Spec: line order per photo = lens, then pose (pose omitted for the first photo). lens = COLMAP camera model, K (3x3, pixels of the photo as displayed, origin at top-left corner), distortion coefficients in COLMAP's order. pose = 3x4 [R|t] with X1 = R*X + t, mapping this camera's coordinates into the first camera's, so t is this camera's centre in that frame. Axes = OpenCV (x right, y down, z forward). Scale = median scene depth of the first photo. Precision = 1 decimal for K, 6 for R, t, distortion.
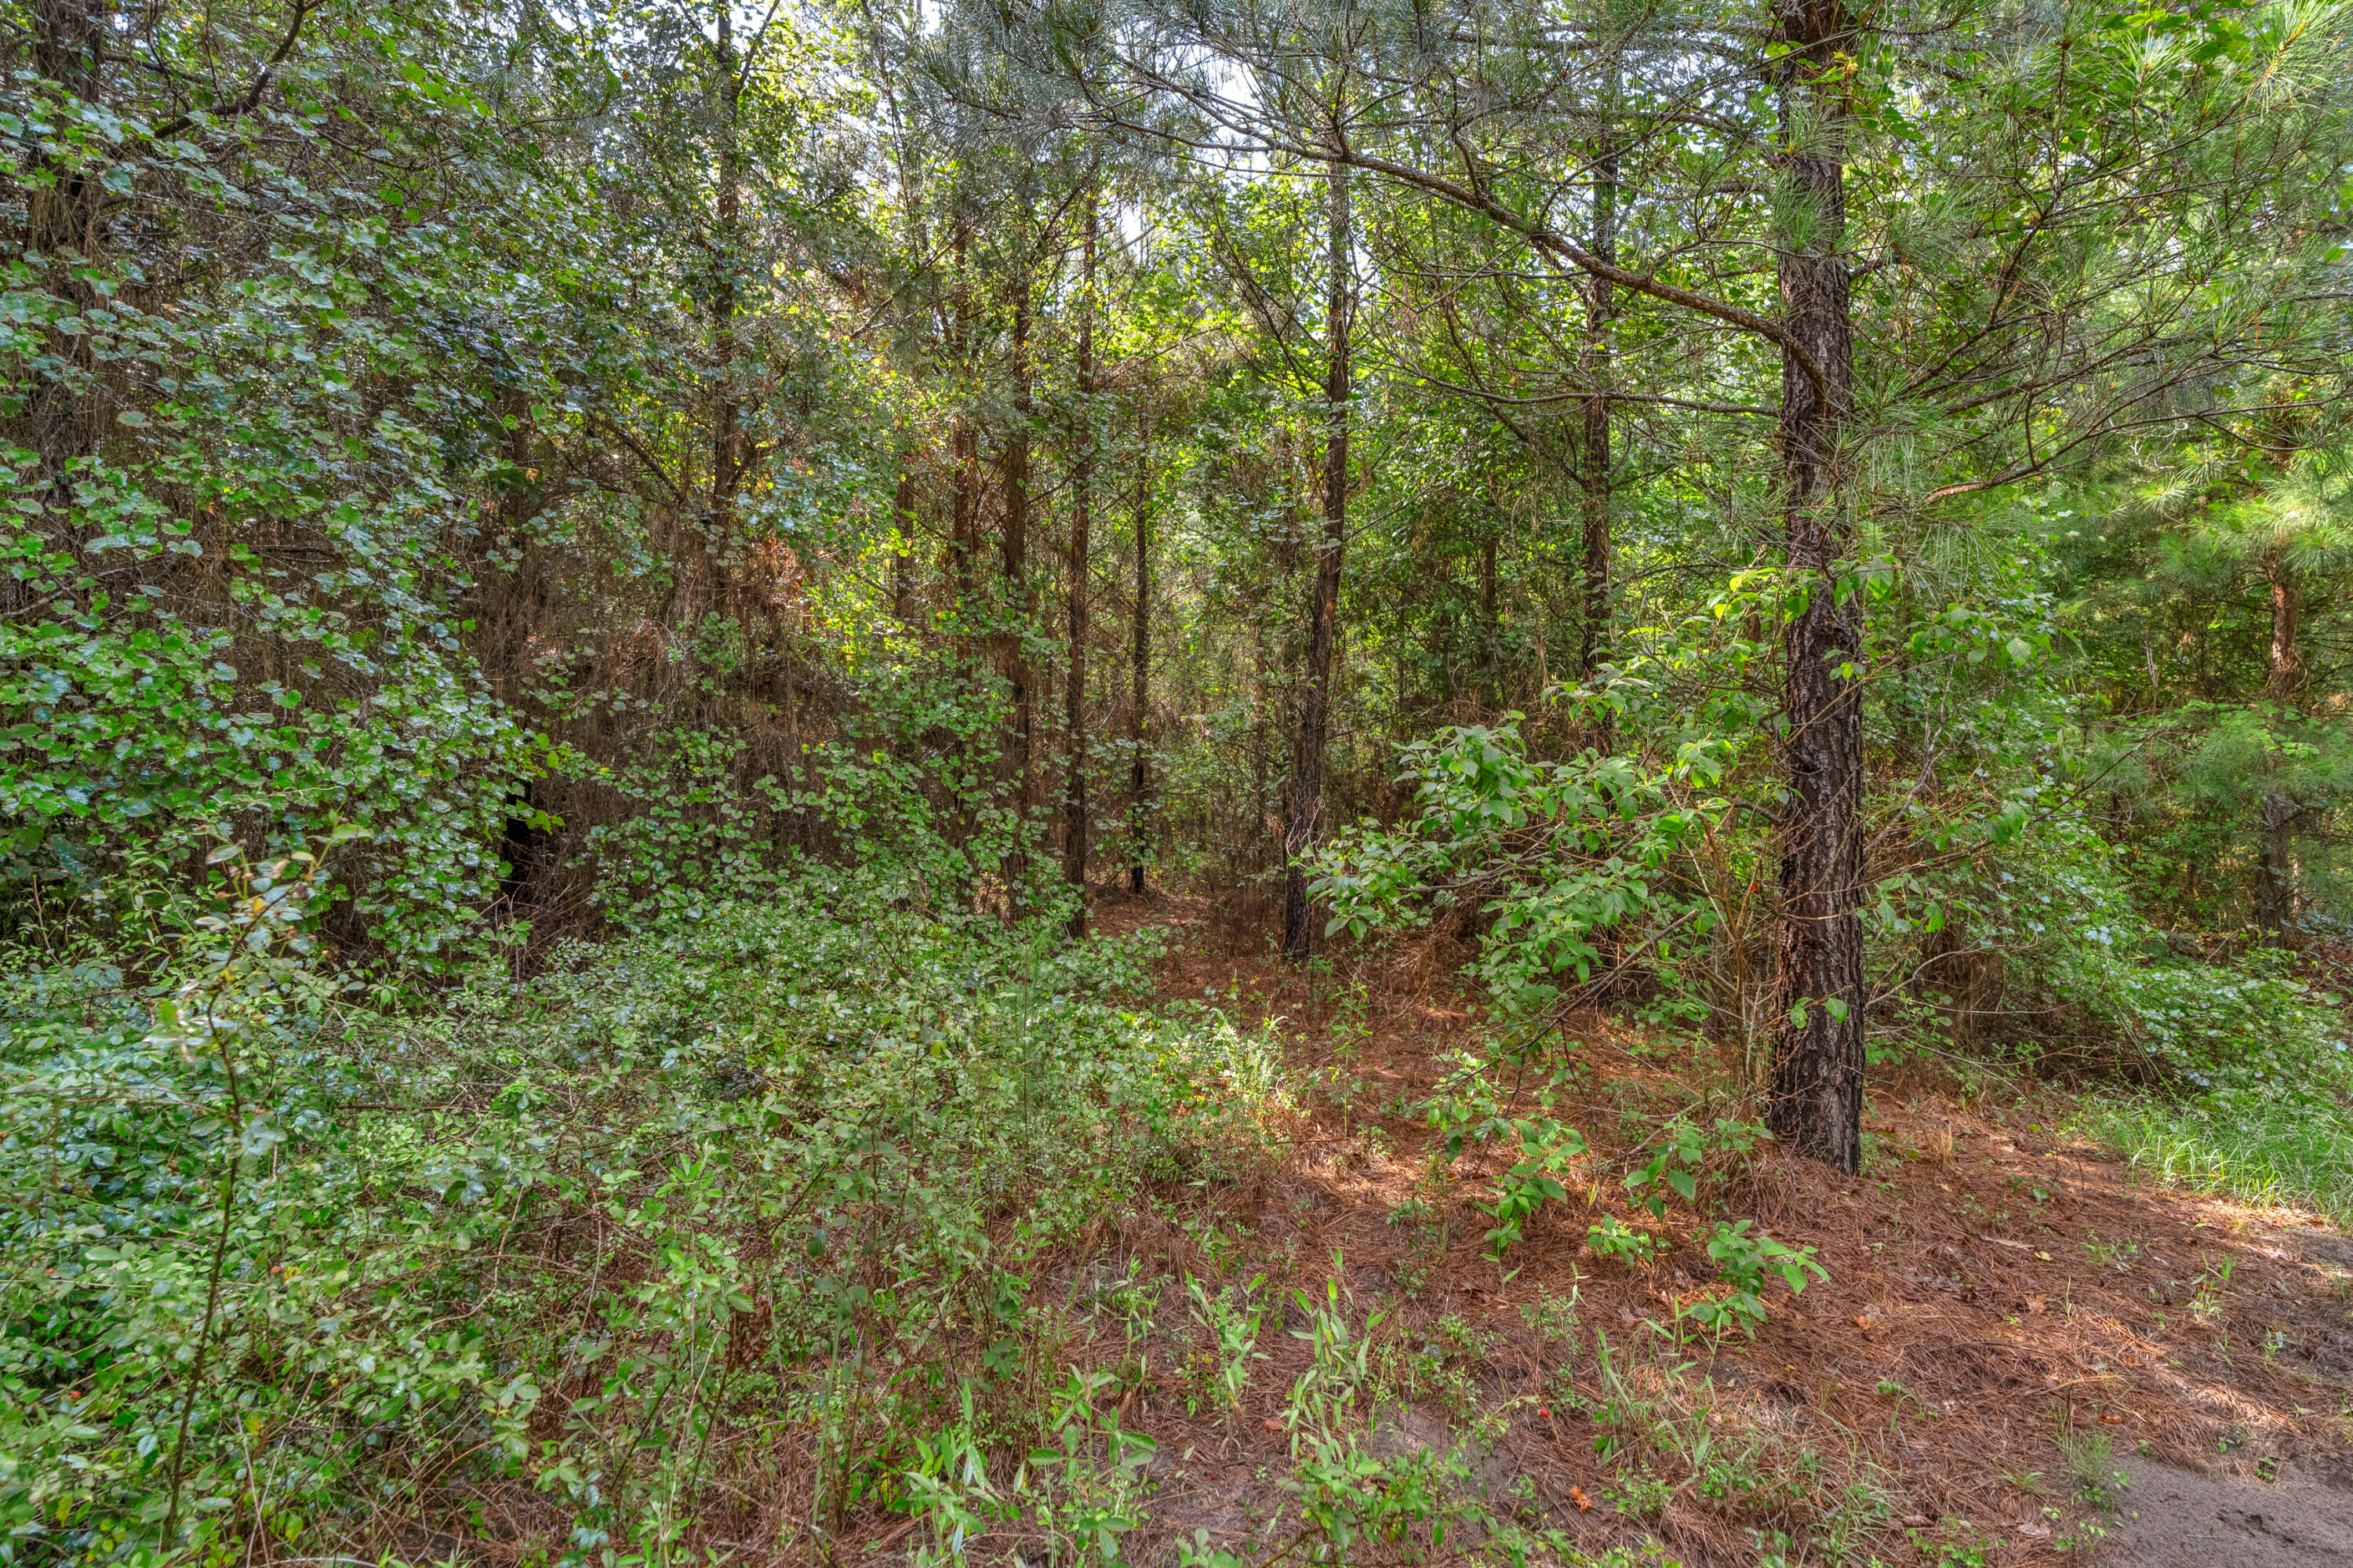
lens RADIAL K [[1221.0, 0, 1176.5], [0, 1221.0, 778.9], [0, 0, 1]] dist [0.000987, 0.000879]
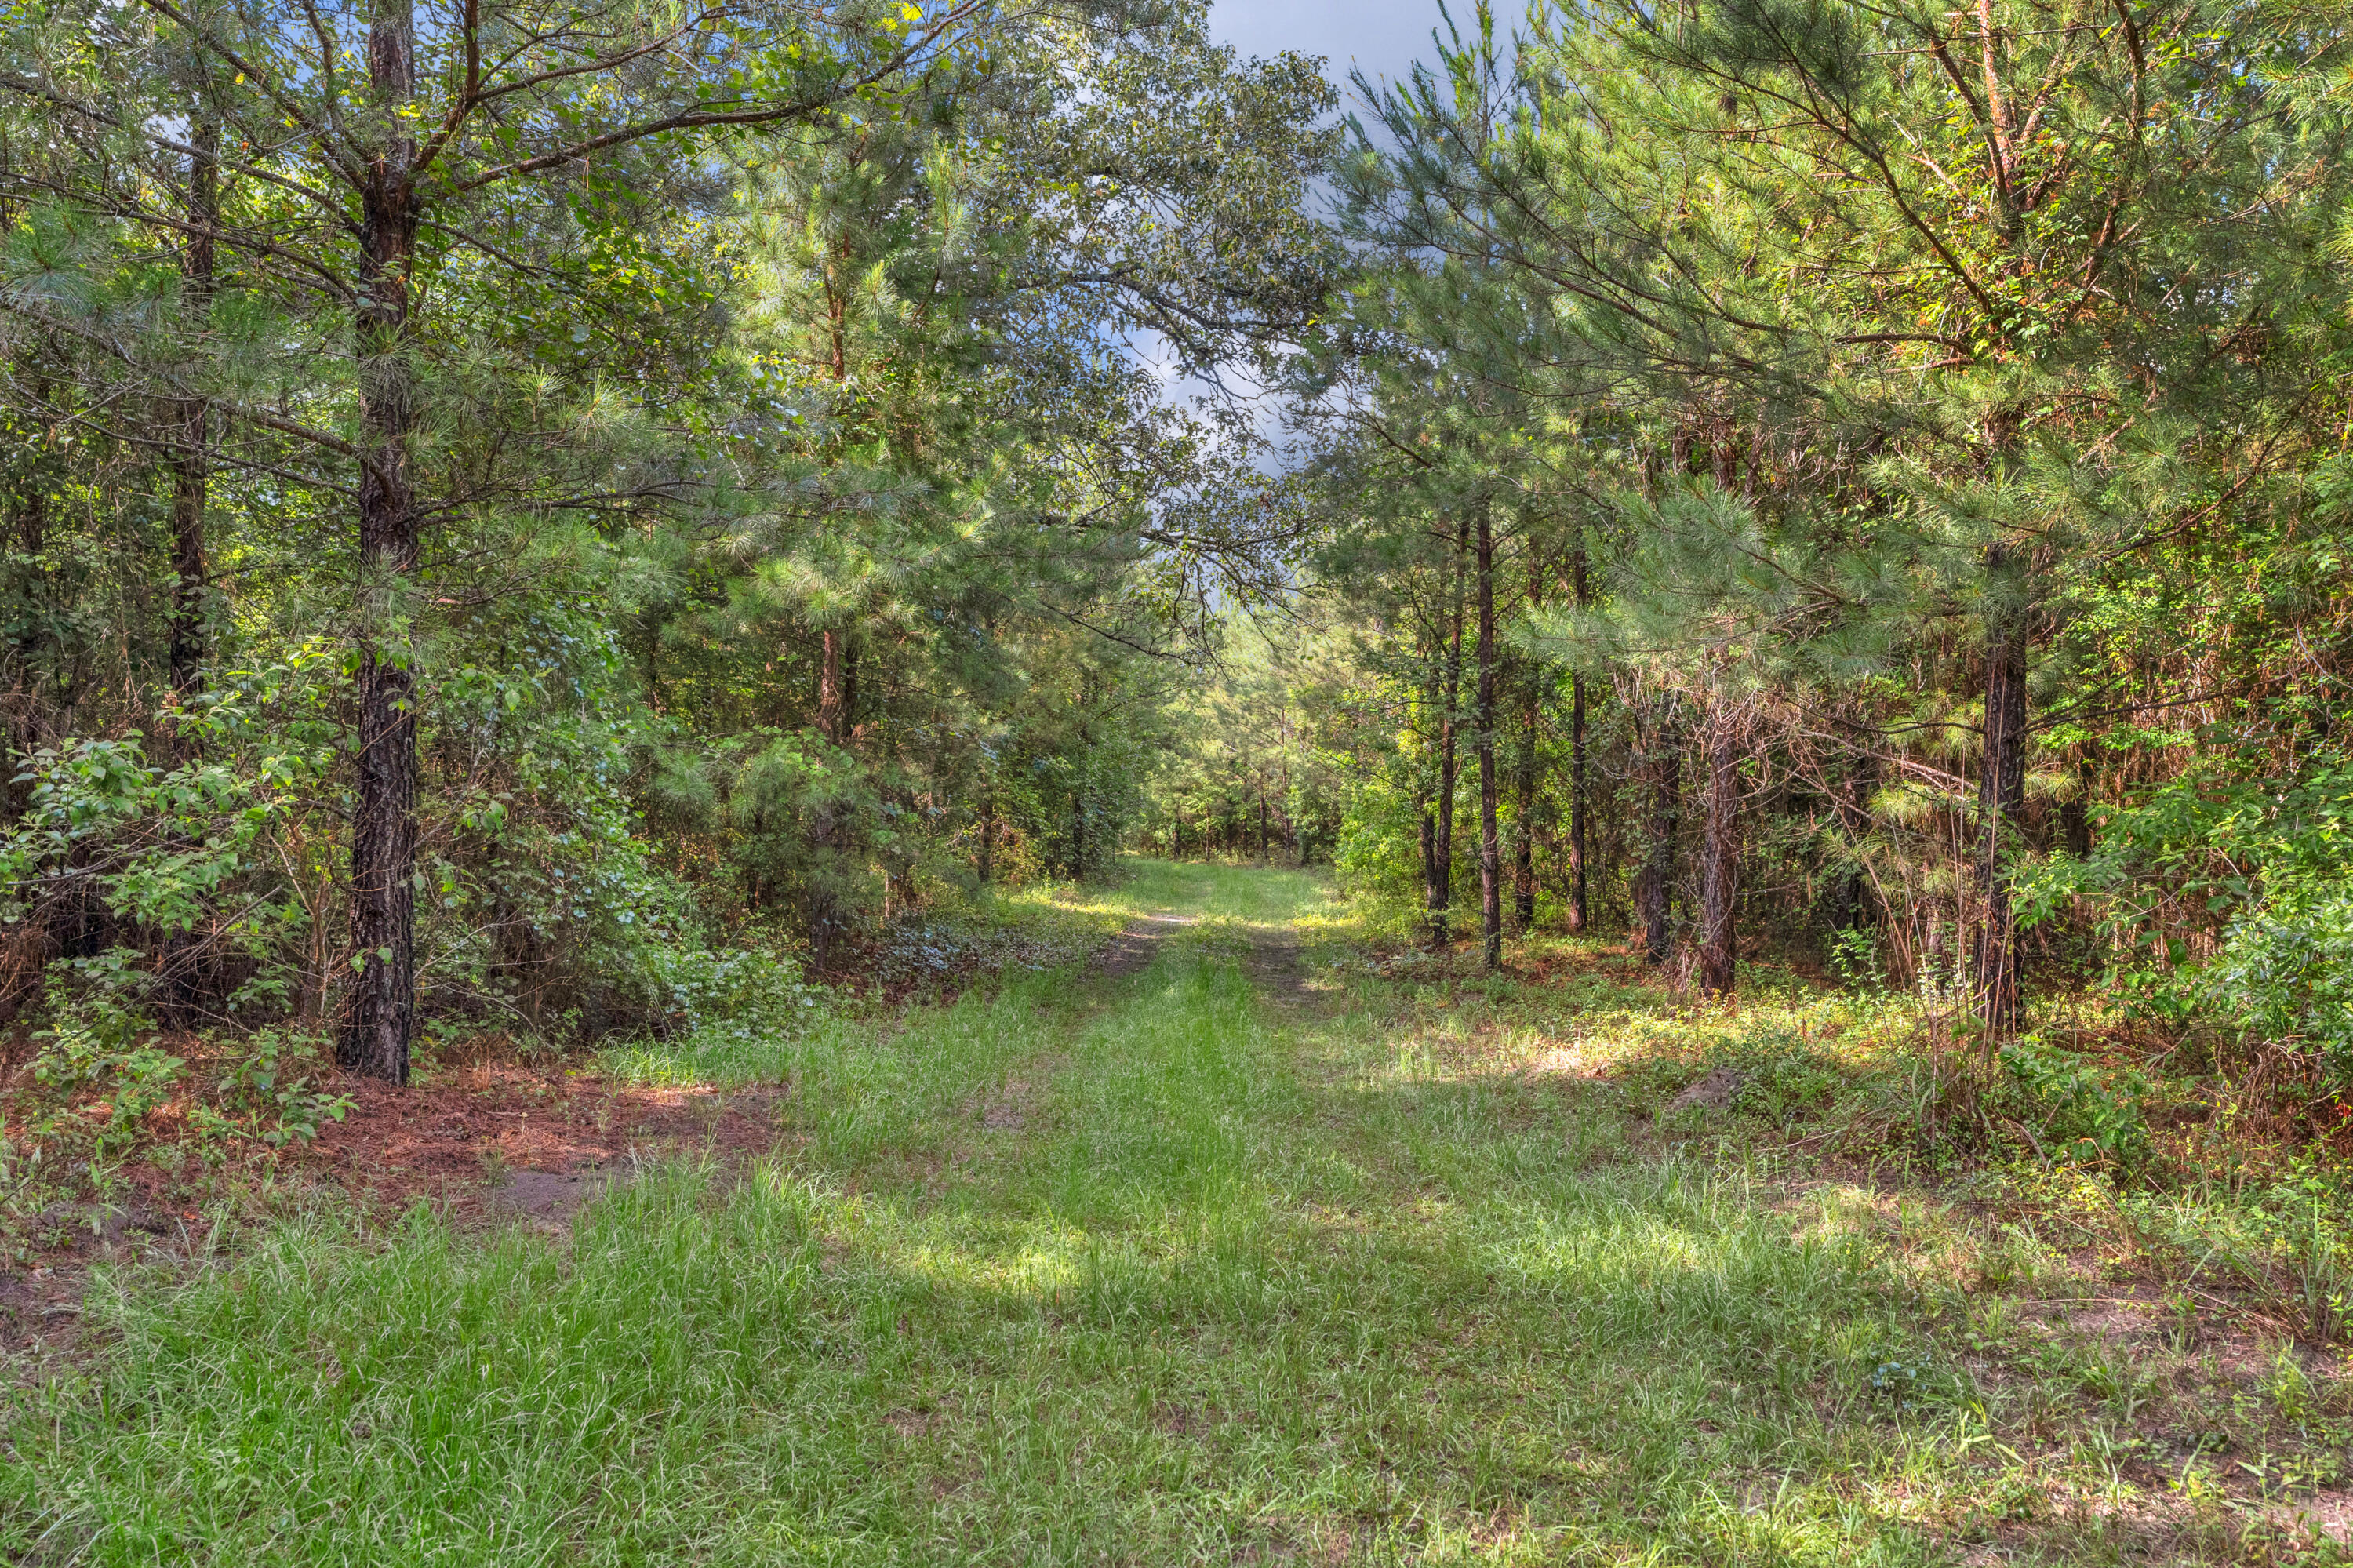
lens RADIAL K [[1894.9, 0, 1177.1], [0, 1894.9, 782.8], [0, 0, 1]] dist [0.040164, 0.008906]
pose [[0.684225, 0.014721, 0.729123, -0.413563], [-0.007848, 0.999887, -0.012824, 0.017683], [-0.729229, 0.003053, 0.684263, -1.110070]]
